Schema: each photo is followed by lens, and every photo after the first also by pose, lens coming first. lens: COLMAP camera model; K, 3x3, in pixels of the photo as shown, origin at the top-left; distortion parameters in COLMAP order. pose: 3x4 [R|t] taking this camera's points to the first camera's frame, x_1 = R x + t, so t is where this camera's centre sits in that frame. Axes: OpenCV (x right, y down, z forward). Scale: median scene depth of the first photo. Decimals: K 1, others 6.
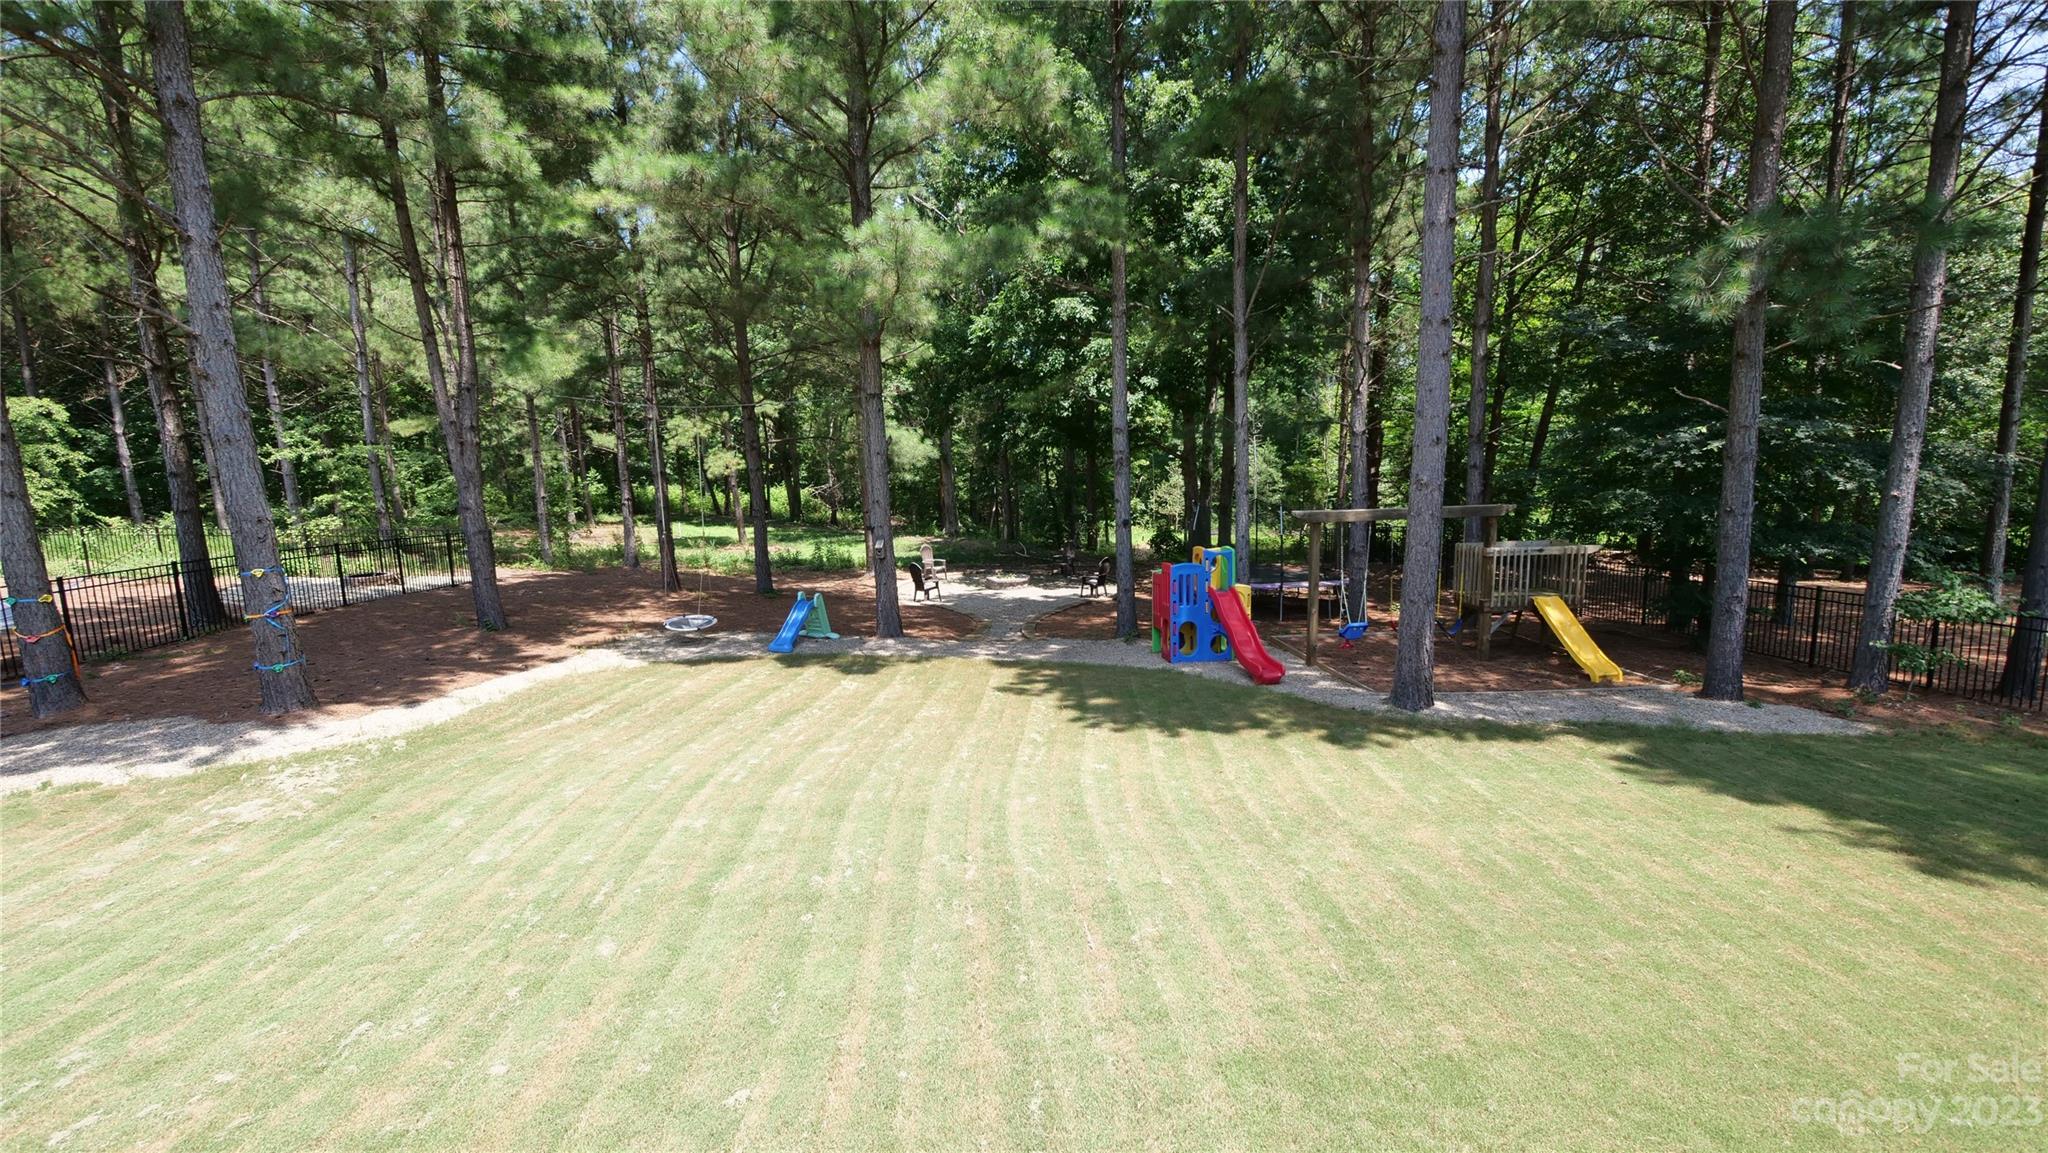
lens RADIAL K [[860.4, 0, 1009.6], [0, 860.4, 566.9], [0, 0, 1]] dist [-0.003293, -0.000219]
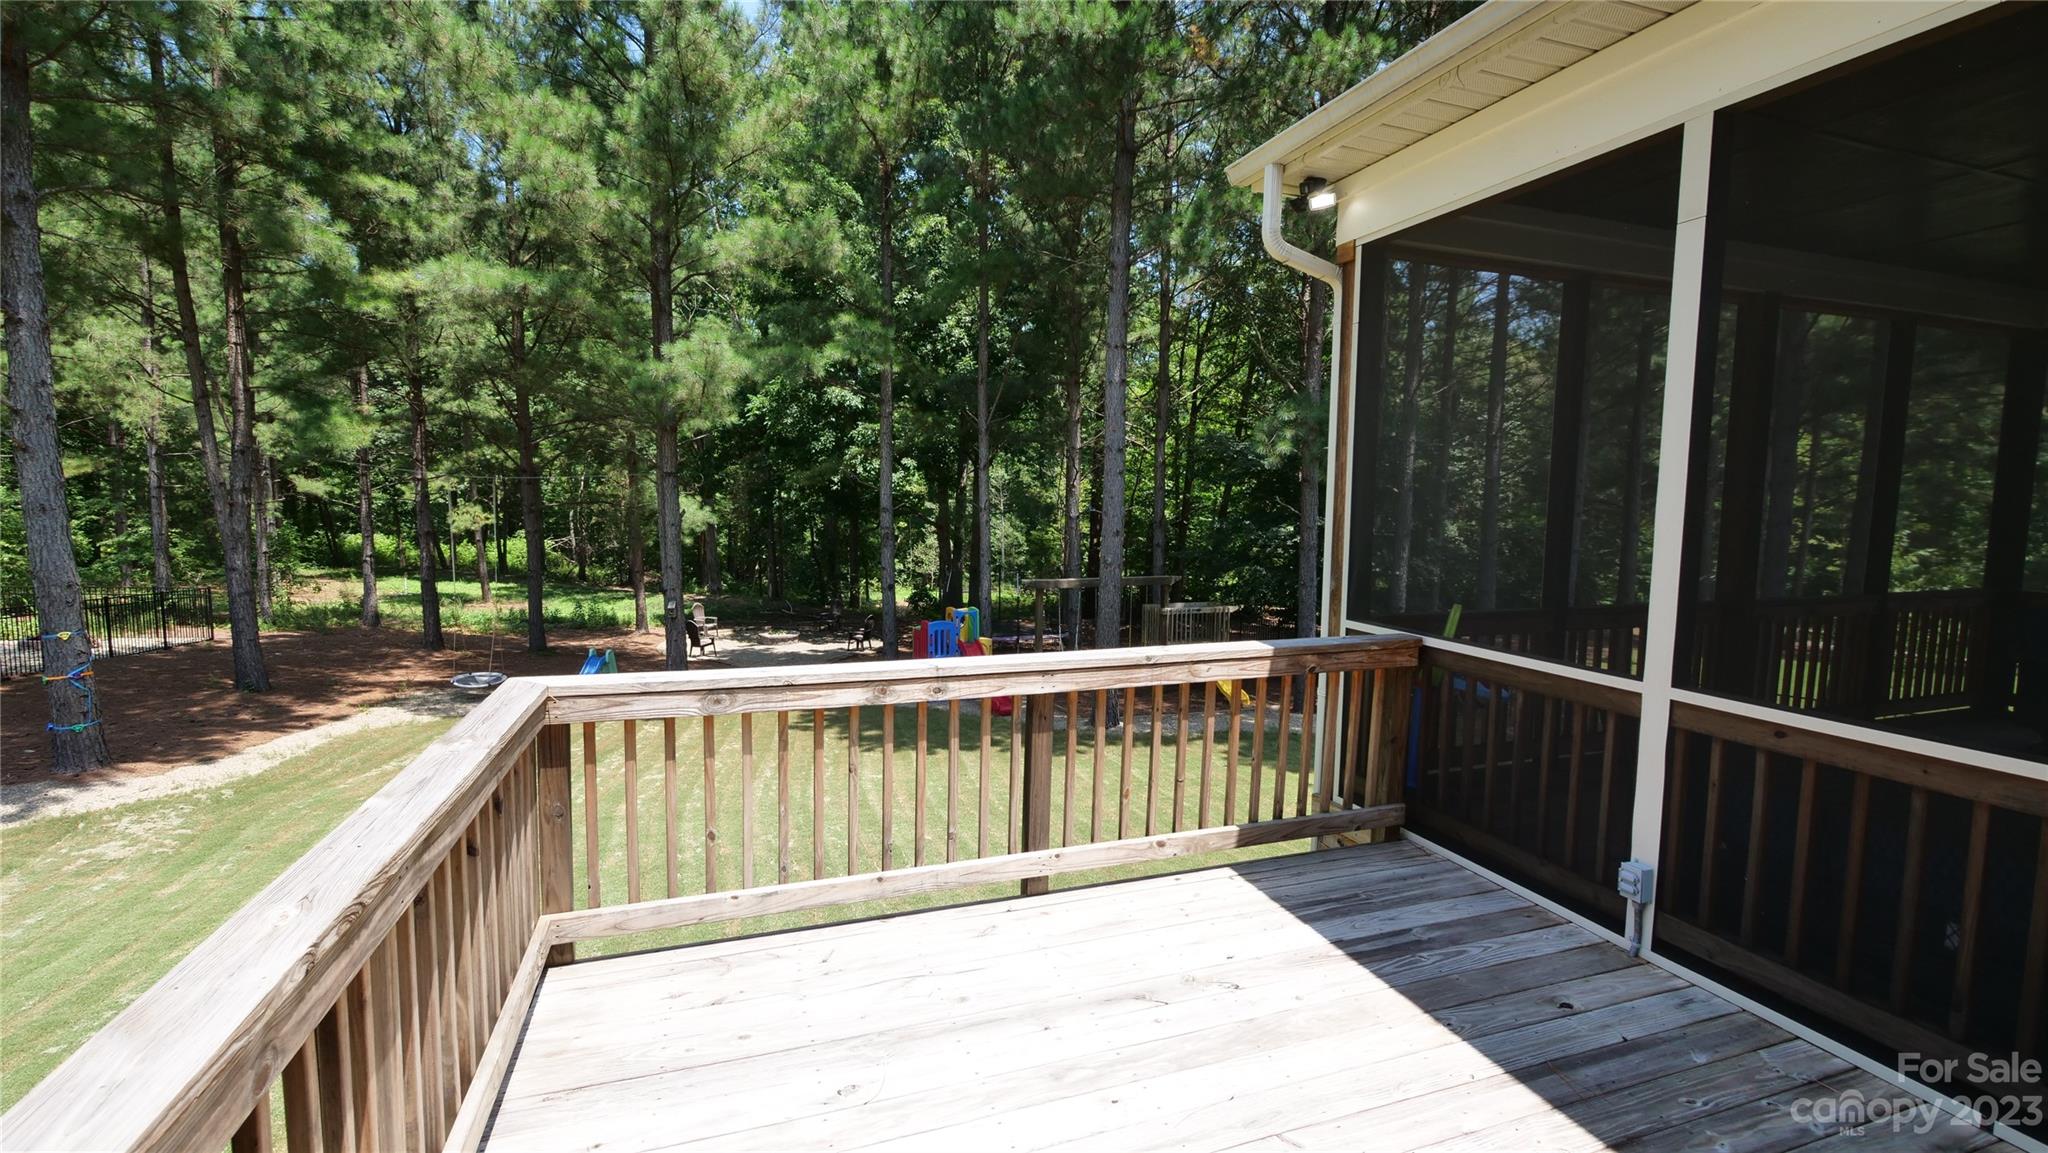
lens RADIAL K [[860.4, 0, 1009.6], [0, 860.4, 566.9], [0, 0, 1]] dist [-0.003293, -0.000219]
pose [[0.960433, 0.011936, 0.278256, -0.030839], [0.005892, 0.997987, -0.063147, -0.001863], [-0.278450, 0.062288, 0.958429, -0.150266]]
